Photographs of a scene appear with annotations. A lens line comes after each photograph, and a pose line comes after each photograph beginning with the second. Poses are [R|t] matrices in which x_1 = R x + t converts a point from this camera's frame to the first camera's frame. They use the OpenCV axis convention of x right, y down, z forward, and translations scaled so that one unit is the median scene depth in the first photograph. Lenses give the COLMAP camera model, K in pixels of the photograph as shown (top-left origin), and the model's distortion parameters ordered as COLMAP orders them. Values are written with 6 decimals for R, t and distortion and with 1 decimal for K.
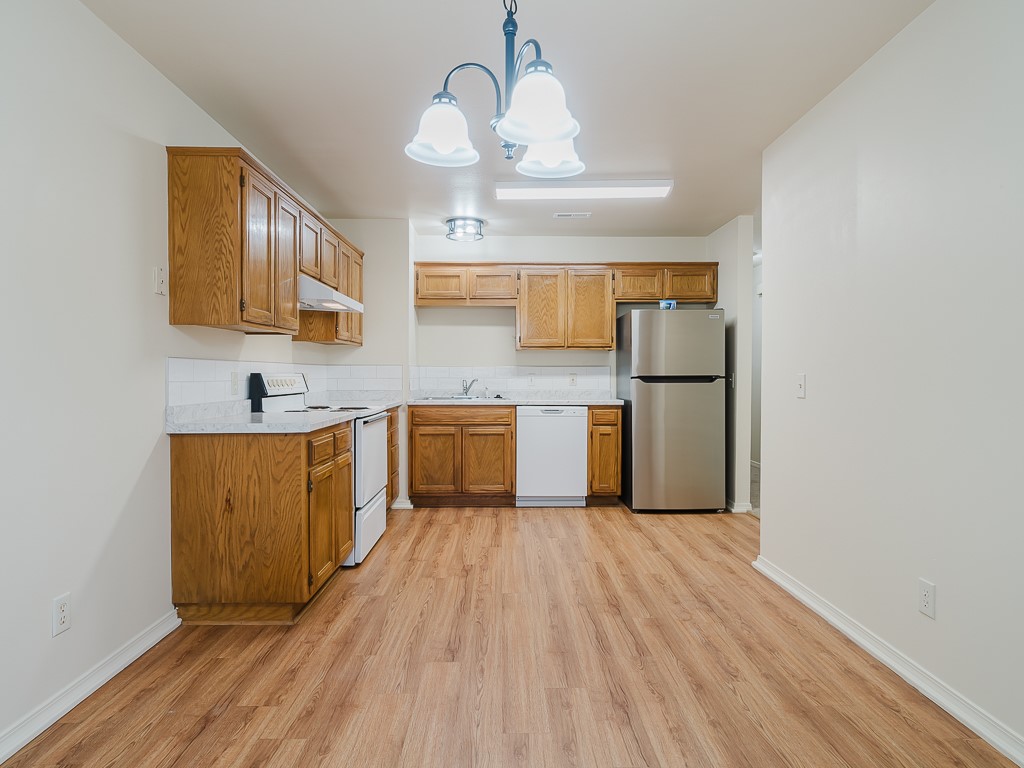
lens RADIAL K [[601.9, 0, 510.1], [0, 601.9, 381.9], [0, 0, 1]] dist [-0.004530, -0.000817]
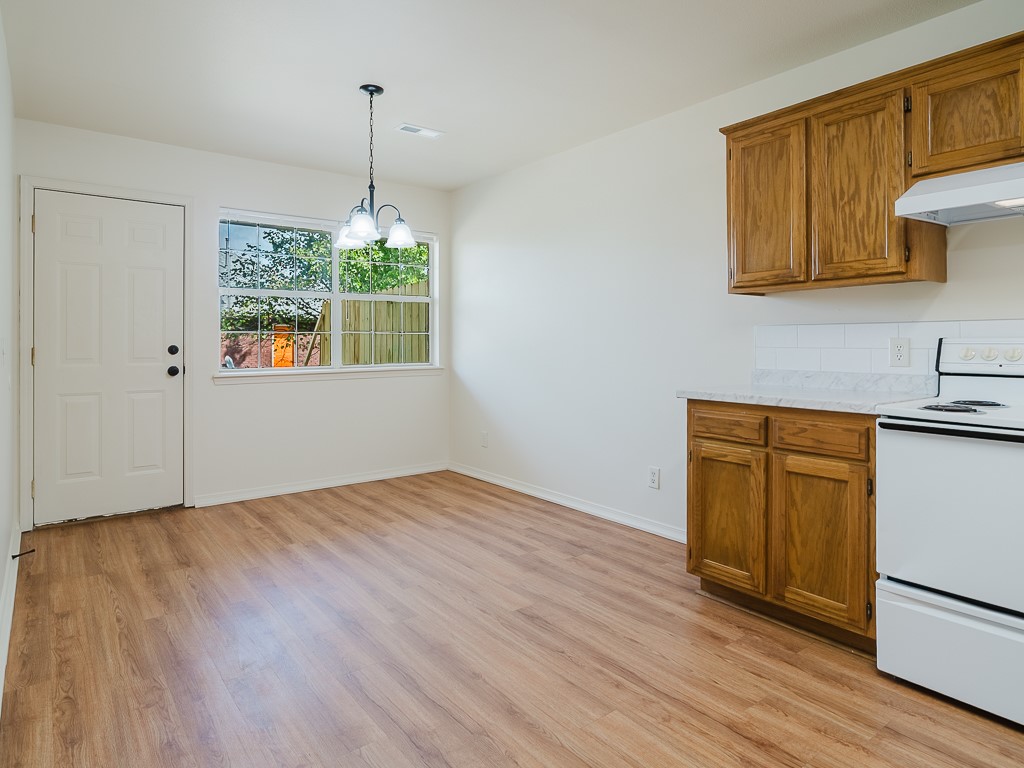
lens RADIAL K [[601.9, 0, 510.3], [0, 601.9, 384.6], [0, 0, 1]] dist [-0.004530, -0.000817]
pose [[-0.799381, 0.042198, -0.599340, 0.502525], [-0.006312, 0.996886, 0.078606, -0.016822], [0.600791, 0.066619, -0.796626, 1.700380]]
